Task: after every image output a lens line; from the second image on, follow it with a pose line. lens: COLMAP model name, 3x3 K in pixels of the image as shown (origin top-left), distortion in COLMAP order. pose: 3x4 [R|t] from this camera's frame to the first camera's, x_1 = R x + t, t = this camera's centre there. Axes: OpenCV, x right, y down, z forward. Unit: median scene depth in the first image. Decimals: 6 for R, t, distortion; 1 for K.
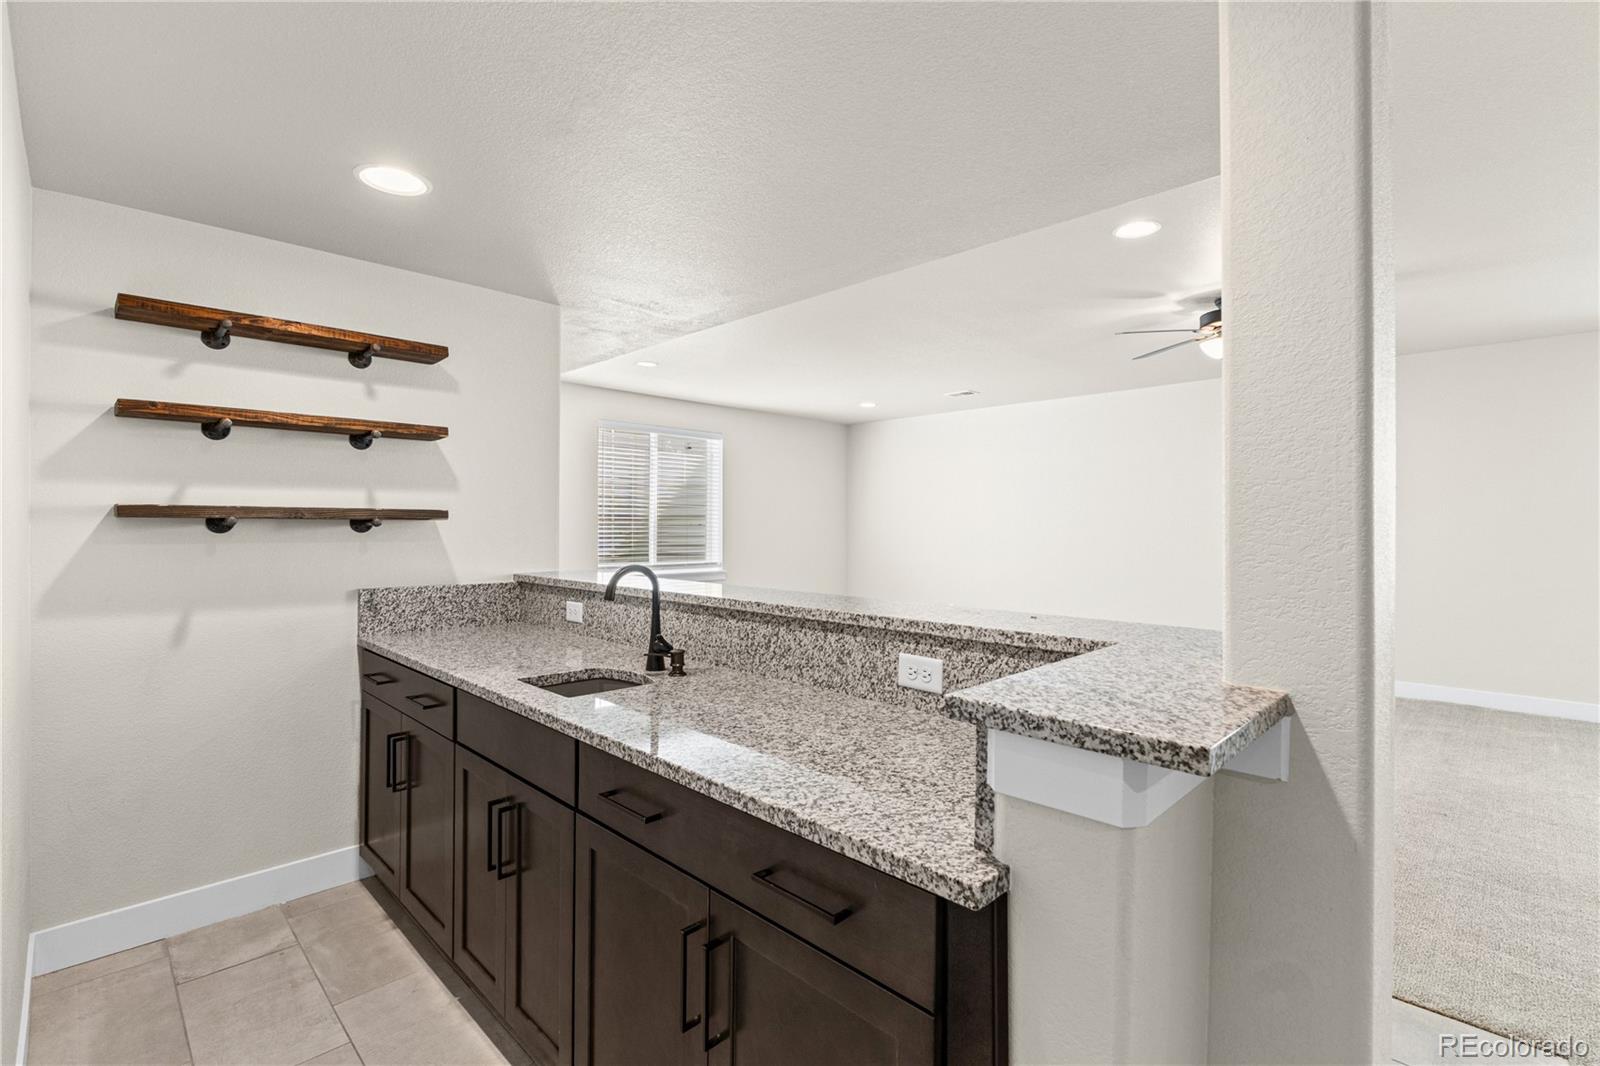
lens RADIAL K [[724.0, 0, 800.0], [0, 724.0, 533.0], [0, 0, 1]] dist [-0.008752, 0.000231]
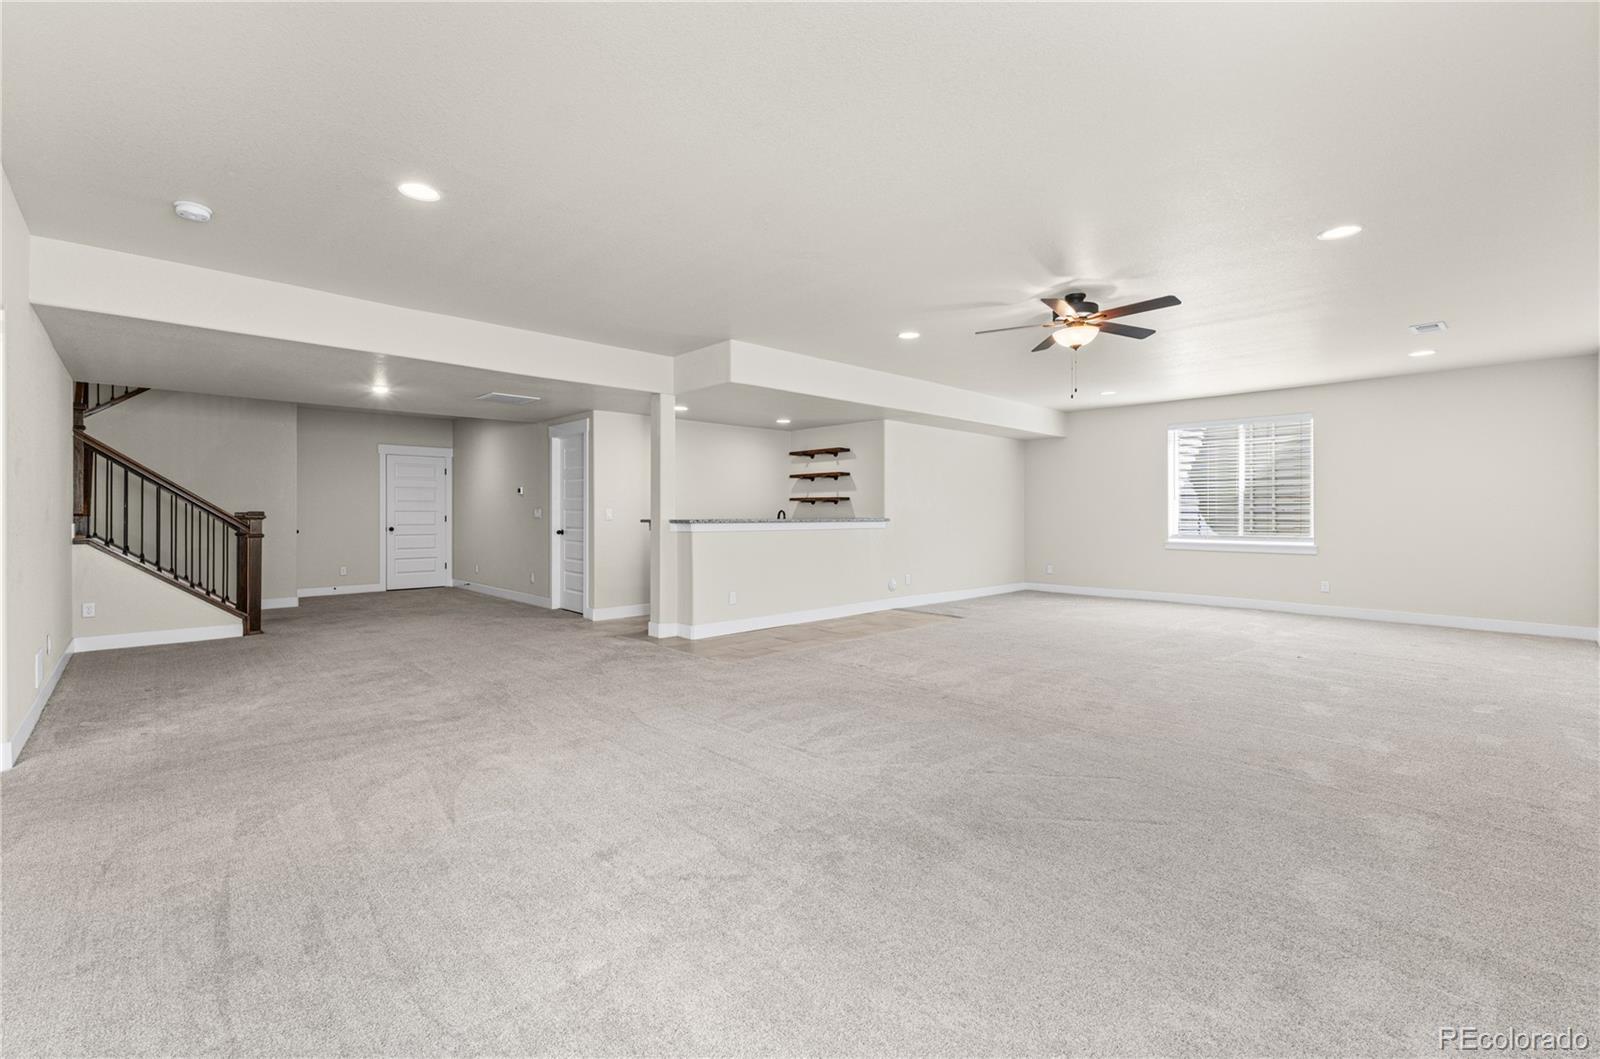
lens RADIAL K [[689.6, 0, 800.2], [0, 689.6, 511.9], [0, 0, 1]] dist [0.000069, 0.000002]
pose [[-0.030495, -0.002250, -0.999532, 2.703935], [-0.011854, 0.999928, -0.001889, 0.044629], [0.999465, 0.011791, -0.030519, 0.923659]]
